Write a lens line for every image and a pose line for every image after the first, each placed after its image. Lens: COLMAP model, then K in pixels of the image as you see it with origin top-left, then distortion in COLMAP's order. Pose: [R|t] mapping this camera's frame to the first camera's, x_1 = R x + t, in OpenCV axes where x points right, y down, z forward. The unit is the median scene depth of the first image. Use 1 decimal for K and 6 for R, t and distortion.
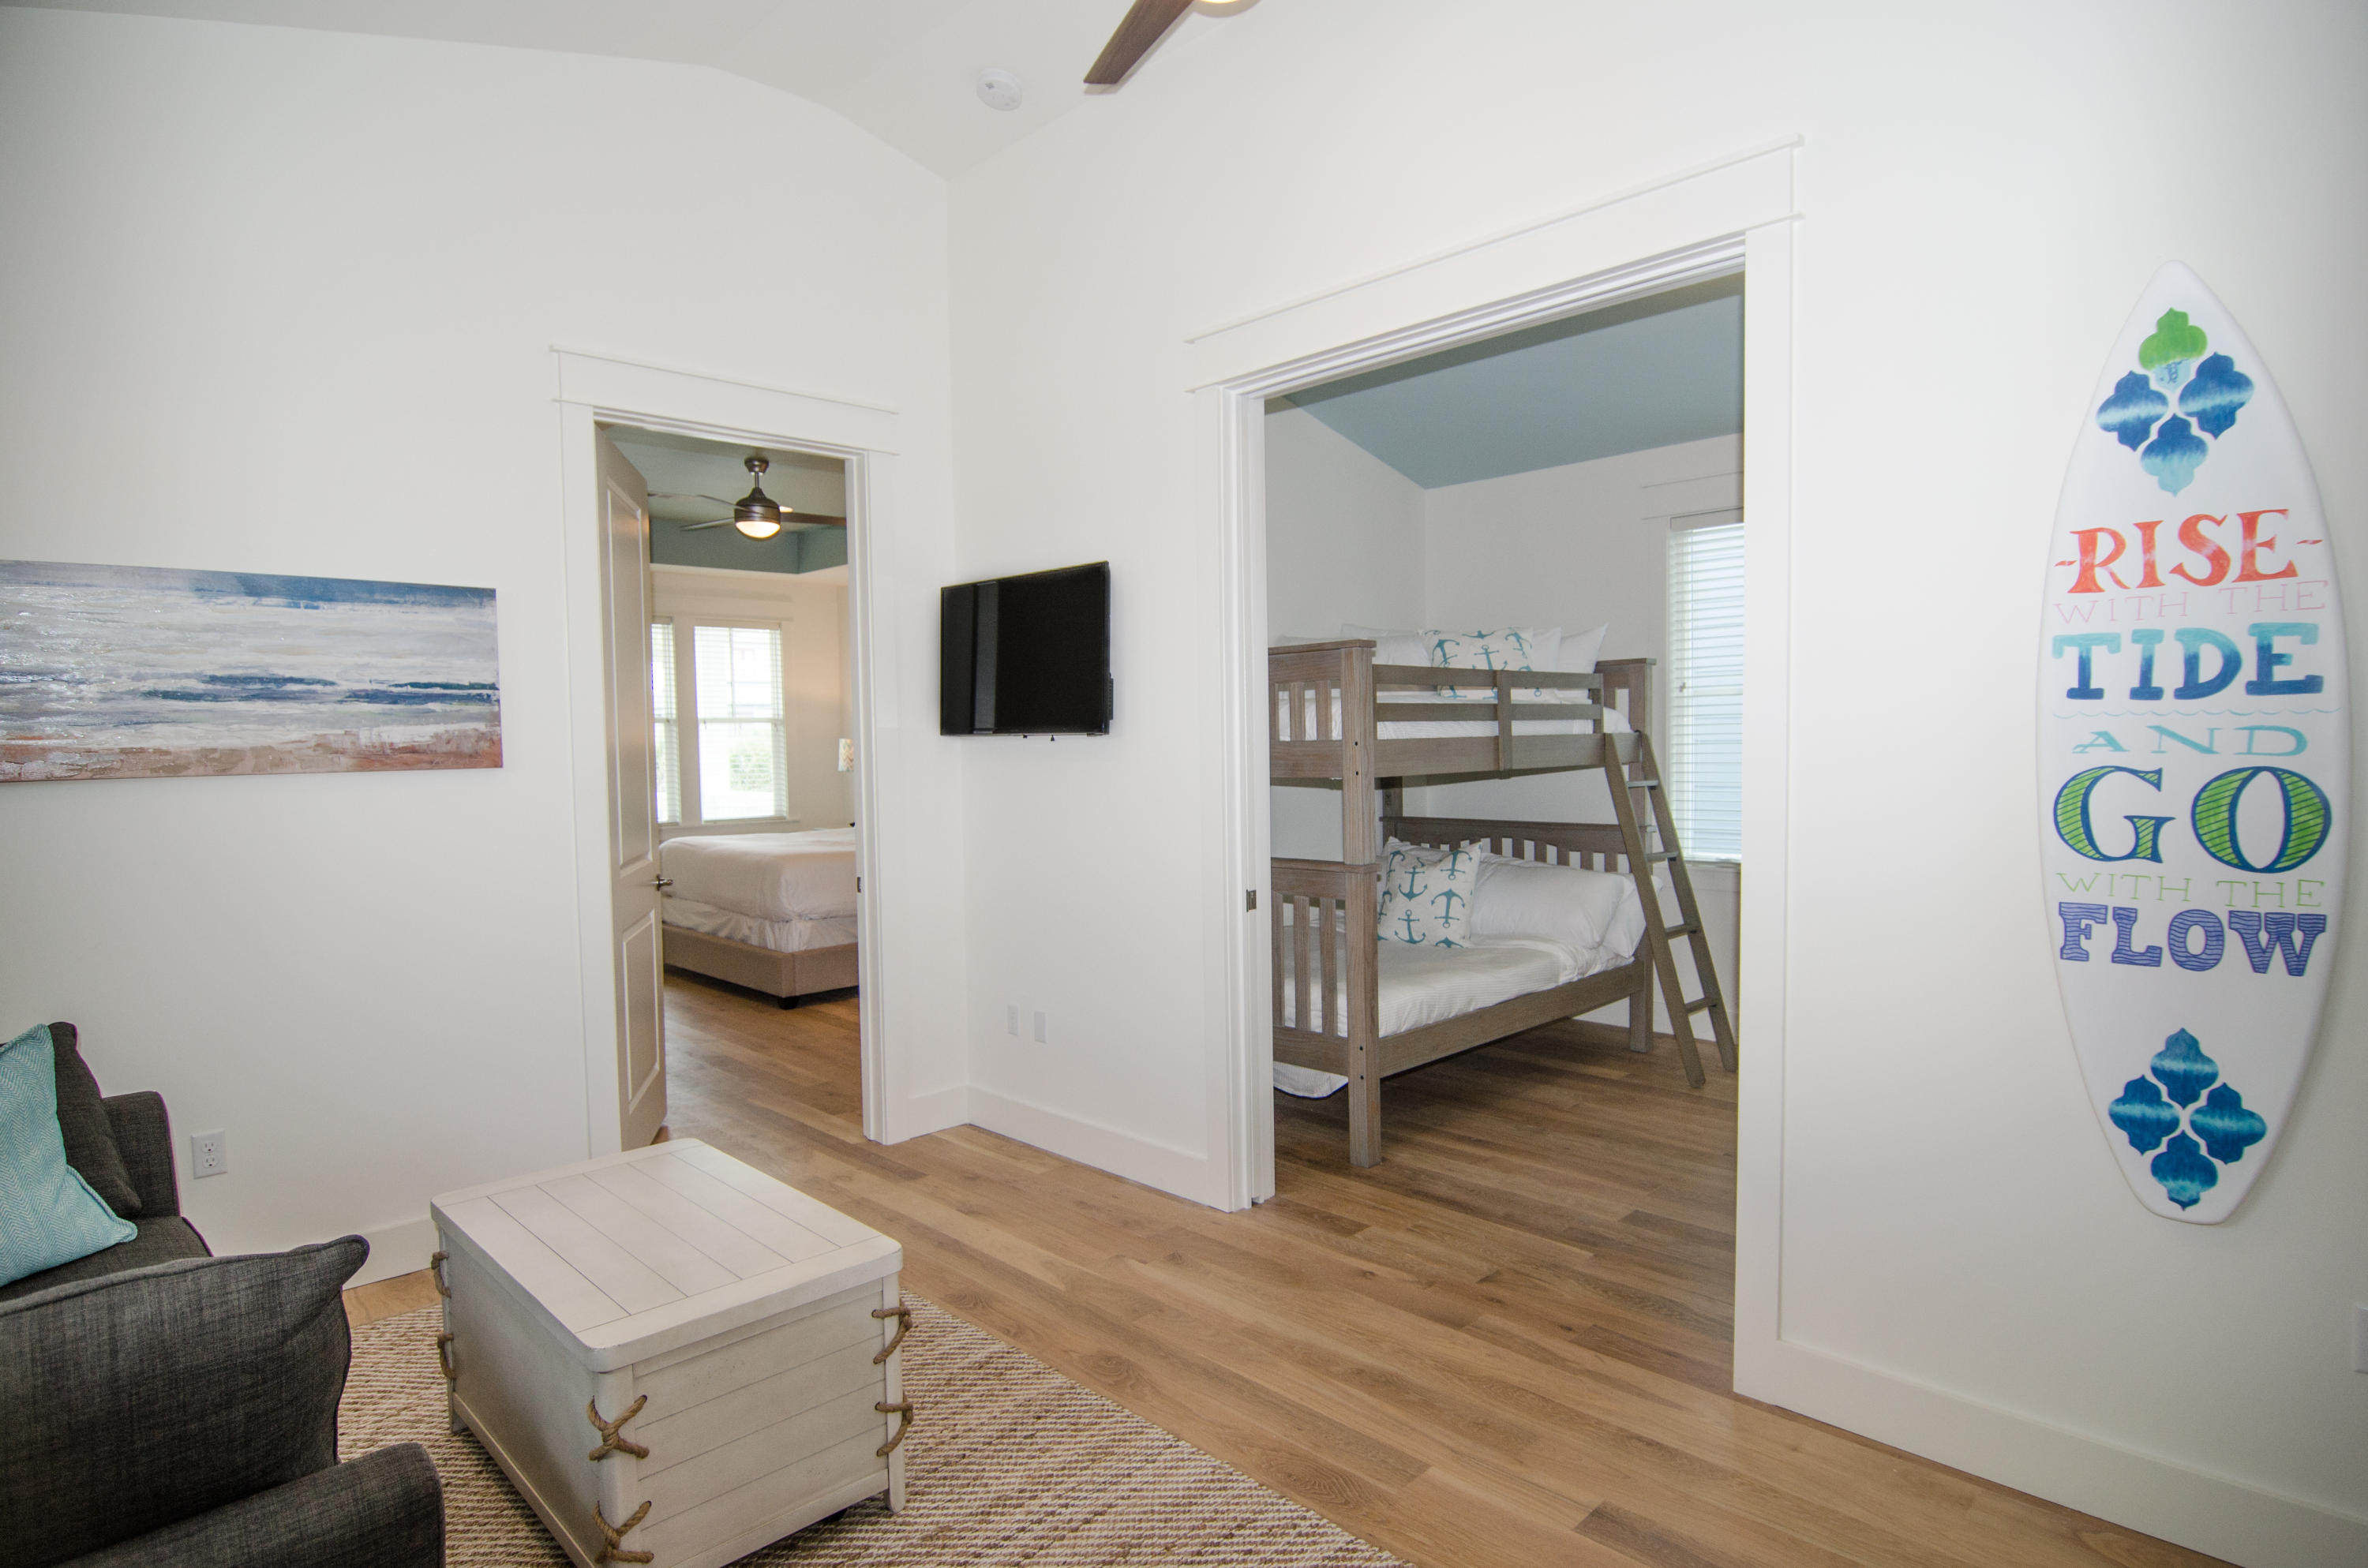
lens RADIAL K [[1265.5, 0, 1202.9], [0, 1265.5, 783.9], [0, 0, 1]] dist [-0.027380, -0.001807]
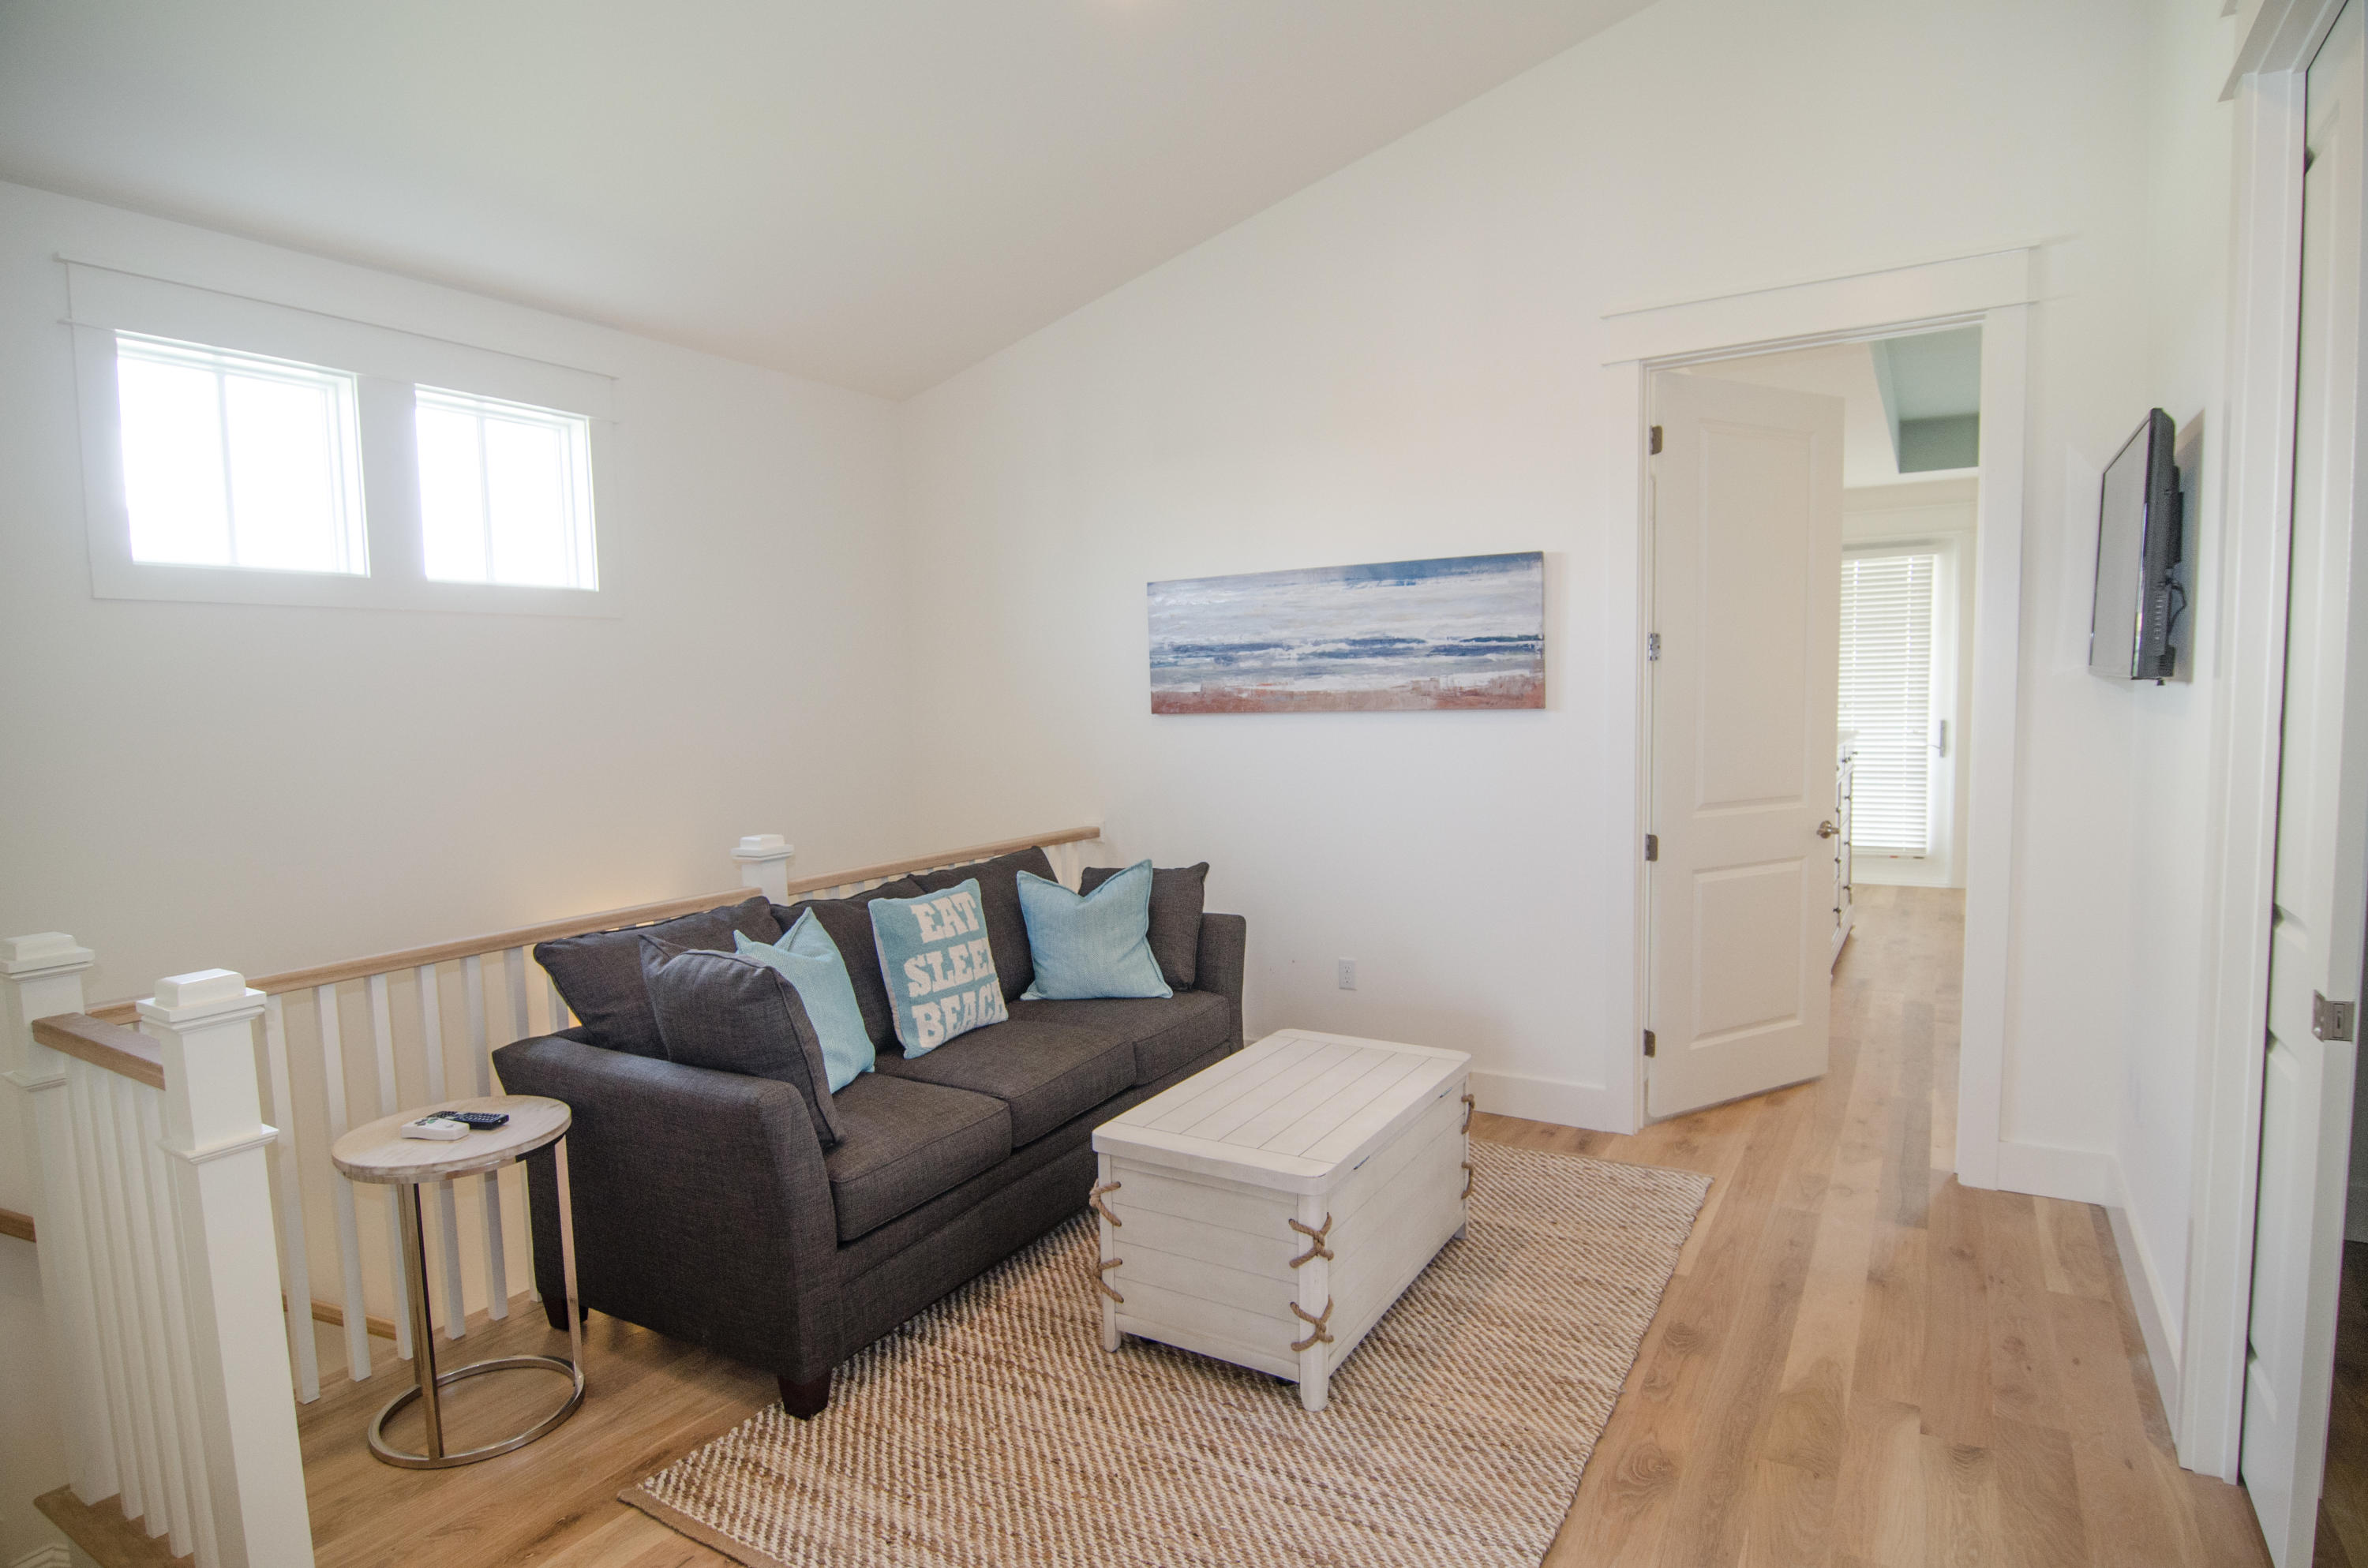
lens RADIAL K [[1265.5, 0, 1194.6], [0, 1265.5, 788.2], [0, 0, 1]] dist [-0.027380, -0.001807]
pose [[0.233721, 0.086268, -0.968469, 0.524238], [-0.016783, 0.996266, 0.084693, -0.035307], [0.972159, -0.003541, 0.234296, 0.454189]]
